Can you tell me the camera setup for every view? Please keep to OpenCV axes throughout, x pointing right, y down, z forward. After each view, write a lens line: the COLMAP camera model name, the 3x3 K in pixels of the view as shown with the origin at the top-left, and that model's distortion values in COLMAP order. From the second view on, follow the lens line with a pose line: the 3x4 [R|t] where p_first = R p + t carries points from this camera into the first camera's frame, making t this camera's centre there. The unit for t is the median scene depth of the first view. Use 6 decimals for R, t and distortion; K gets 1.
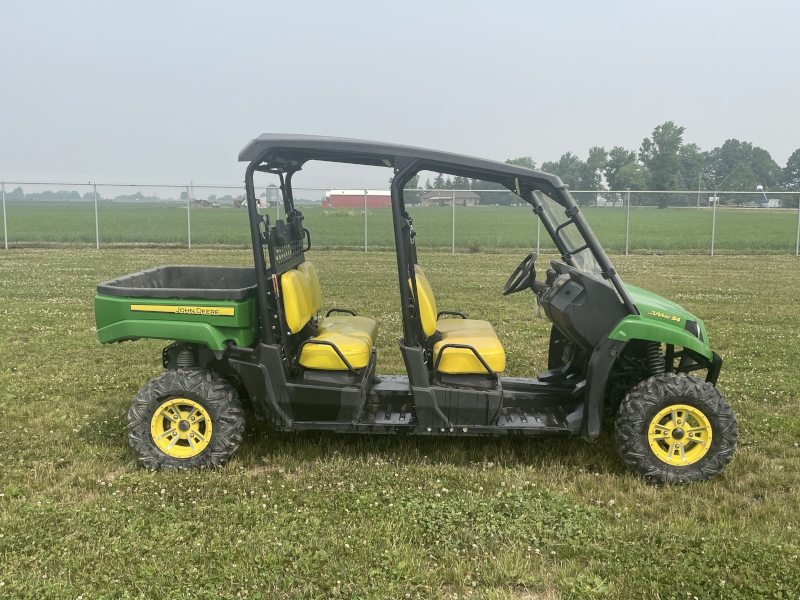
lens RADIAL K [[767.2, 0, 407.7], [0, 767.2, 300.2], [0, 0, 1]] dist [0.111334, -0.162983]
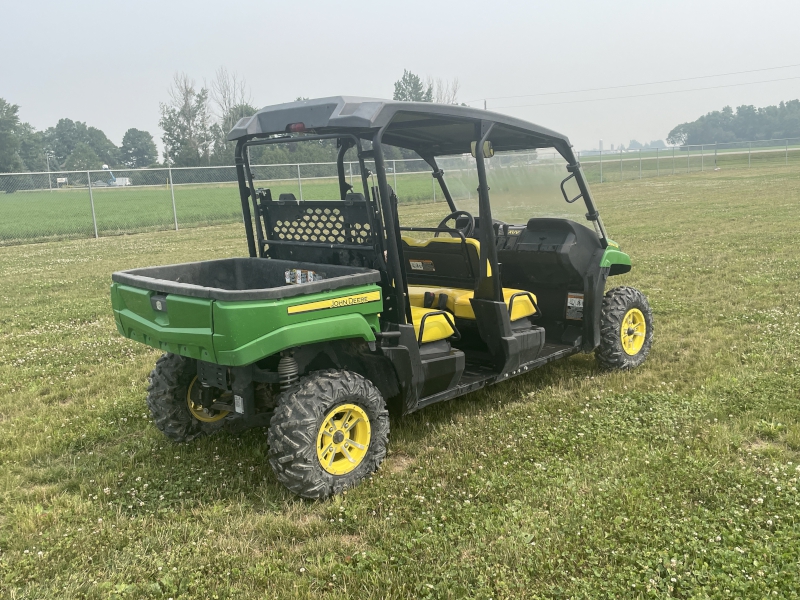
lens RADIAL K [[767.2, 0, 407.7], [0, 767.2, 300.2], [0, 0, 1]] dist [0.111334, -0.162983]
pose [[0.680118, -0.166246, 0.714004, -0.821870], [0.148972, 0.984968, 0.087434, -0.051712], [-0.717807, 0.046902, 0.694661, 0.340172]]
